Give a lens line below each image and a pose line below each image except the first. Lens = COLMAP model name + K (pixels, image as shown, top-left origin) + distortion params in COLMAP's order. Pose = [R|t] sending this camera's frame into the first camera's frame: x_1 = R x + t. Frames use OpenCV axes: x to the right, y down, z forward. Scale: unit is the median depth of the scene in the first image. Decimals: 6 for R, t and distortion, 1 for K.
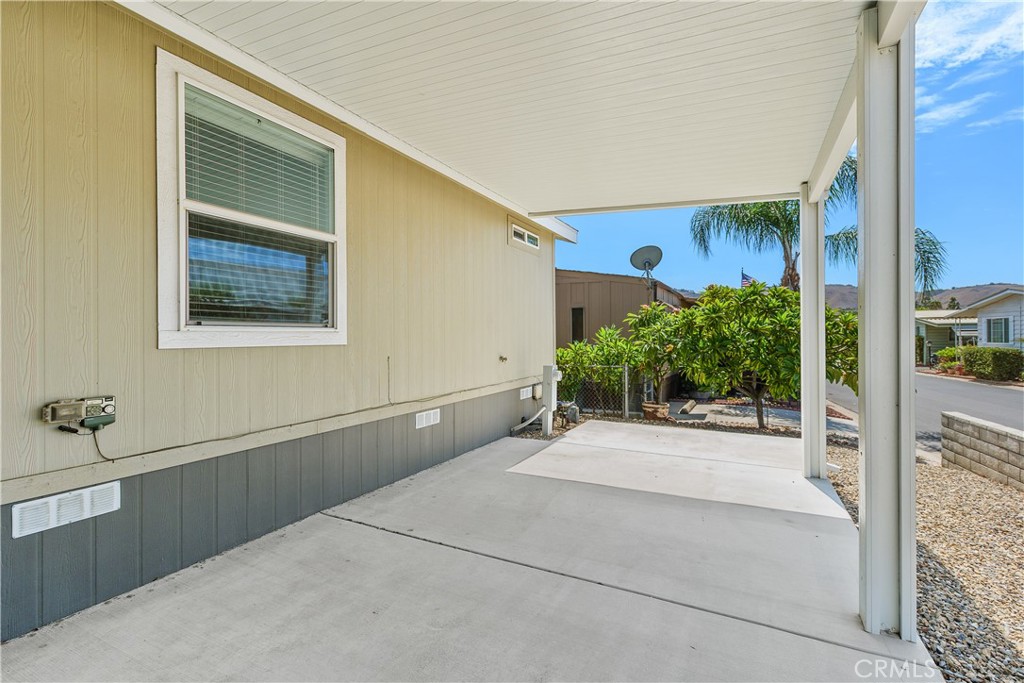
lens RADIAL K [[474.2, 0, 516.5], [0, 474.2, 339.3], [0, 0, 1]] dist [0.003010, 0.000049]
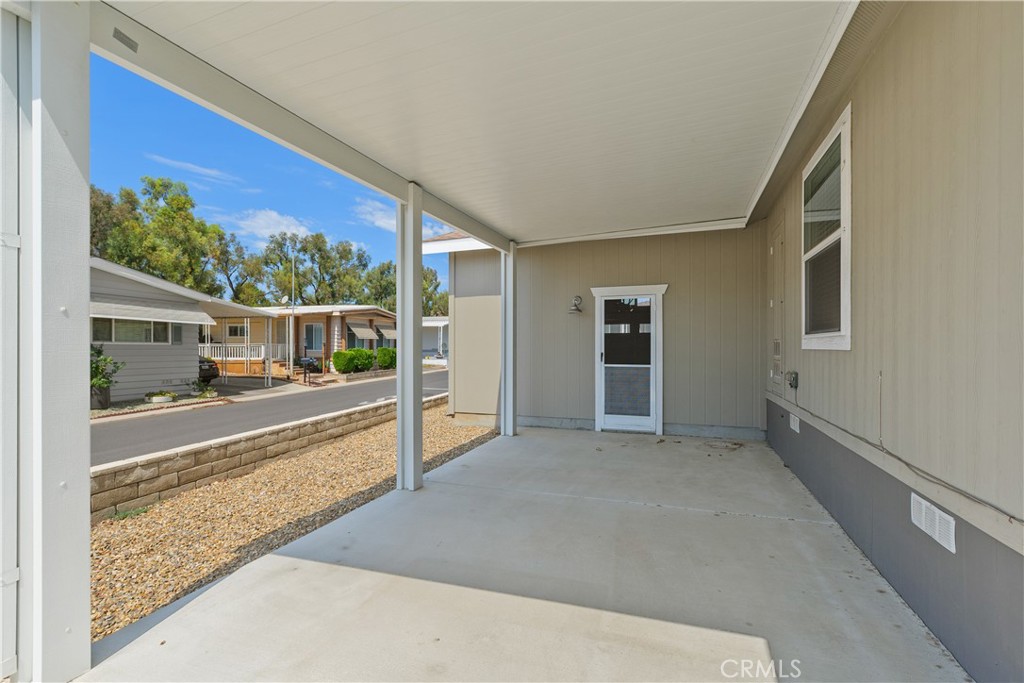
lens RADIAL K [[474.2, 0, 509.9], [0, 474.2, 344.4], [0, 0, 1]] dist [0.003010, 0.000049]
pose [[-0.995025, 0.008142, -0.099292, 0.305305], [0.008235, 0.999966, -0.000526, -0.002584], [0.099284, -0.001341, -0.995058, 1.701665]]
